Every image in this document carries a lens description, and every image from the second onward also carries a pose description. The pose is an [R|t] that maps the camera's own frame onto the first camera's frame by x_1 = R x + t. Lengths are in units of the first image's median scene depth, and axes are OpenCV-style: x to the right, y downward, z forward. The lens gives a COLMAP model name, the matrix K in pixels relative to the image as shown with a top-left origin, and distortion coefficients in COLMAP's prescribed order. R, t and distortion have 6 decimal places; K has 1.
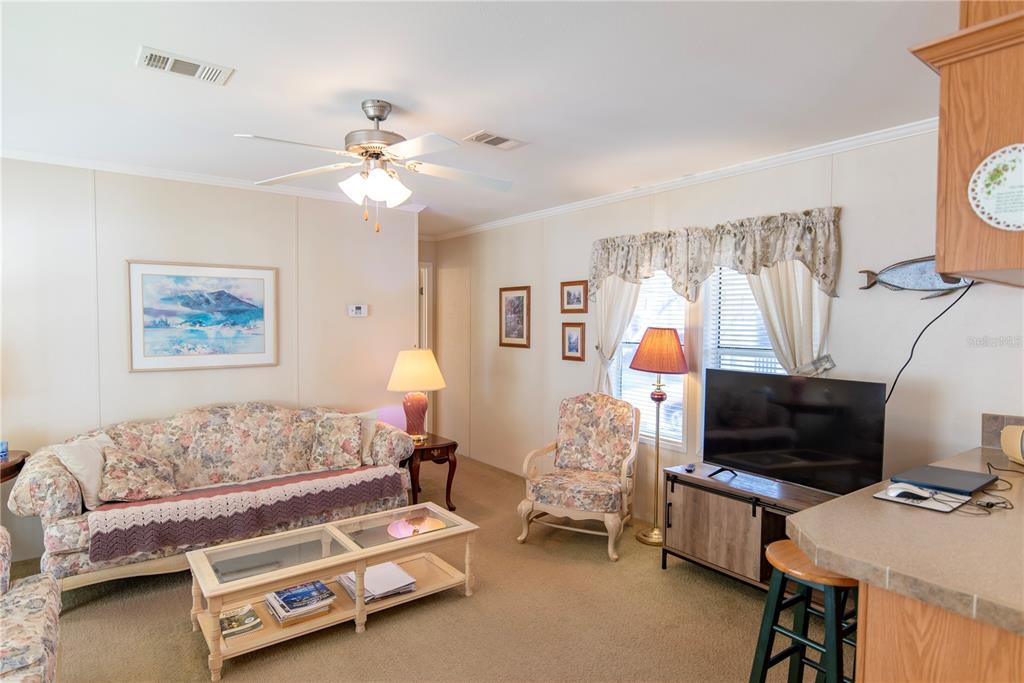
lens RADIAL K [[572.6, 0, 516.1], [0, 572.6, 342.6], [0, 0, 1]] dist [-0.001768, 0.002322]
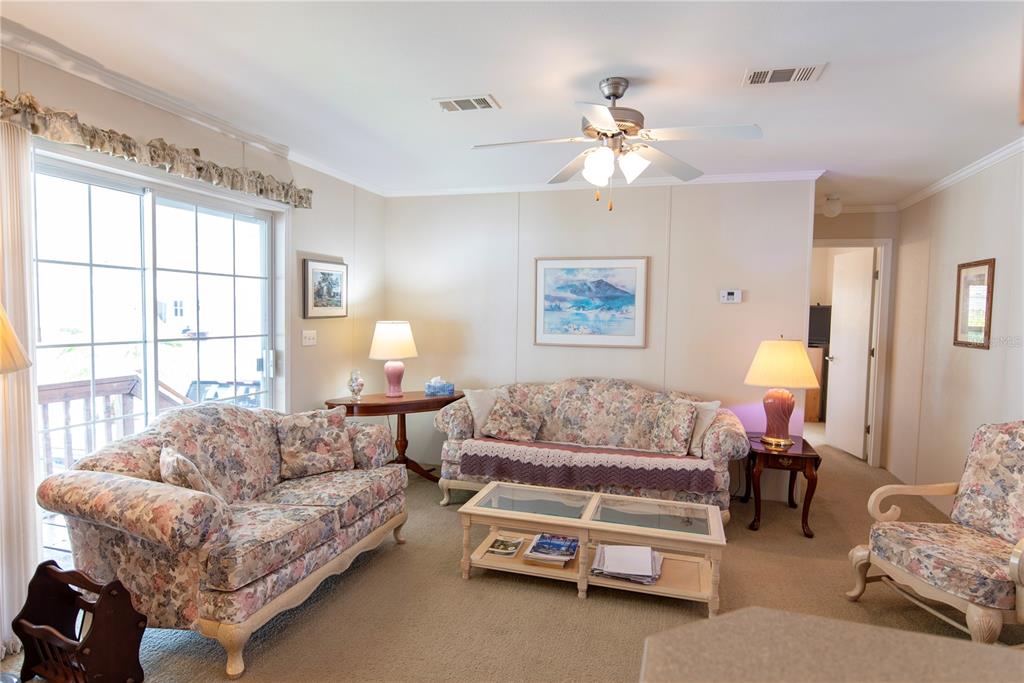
lens RADIAL K [[572.6, 0, 515.6], [0, 572.6, 342.1], [0, 0, 1]] dist [-0.001768, 0.002322]
pose [[0.592460, 0.048885, -0.804115, 0.335240], [-0.046479, 0.998569, 0.026462, 0.012836], [0.804258, 0.021697, 0.593884, 0.193472]]
